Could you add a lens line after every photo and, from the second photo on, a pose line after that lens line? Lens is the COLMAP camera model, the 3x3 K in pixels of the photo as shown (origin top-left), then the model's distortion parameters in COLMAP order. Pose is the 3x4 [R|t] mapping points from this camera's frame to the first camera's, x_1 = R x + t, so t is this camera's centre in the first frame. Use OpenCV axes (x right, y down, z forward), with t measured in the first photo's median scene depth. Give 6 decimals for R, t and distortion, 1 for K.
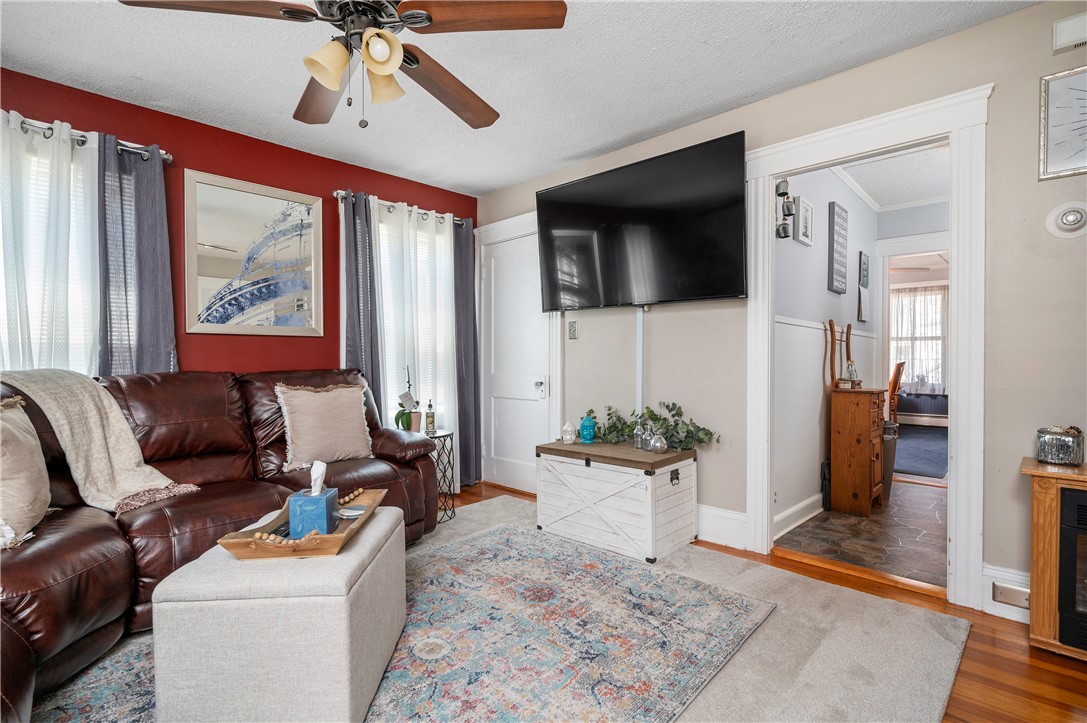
lens RADIAL K [[513.3, 0, 540.6], [0, 513.3, 363.2], [0, 0, 1]] dist [0.003588, -0.000010]
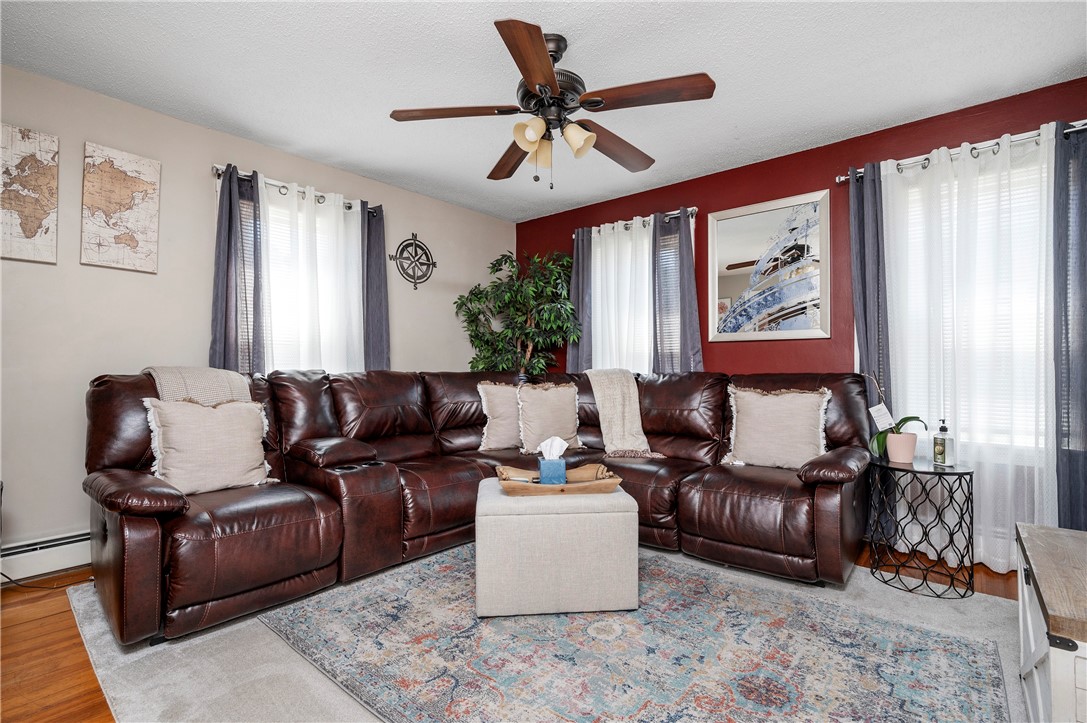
lens RADIAL K [[498.8, 0, 540.3], [0, 498.8, 360.6], [0, 0, 1]] dist [-0.000137, -0.000454]
pose [[0.063528, -0.002742, -0.997976, 0.547817], [-0.006381, 0.999975, -0.003154, -0.005617], [0.997960, 0.006568, 0.063509, 0.524340]]
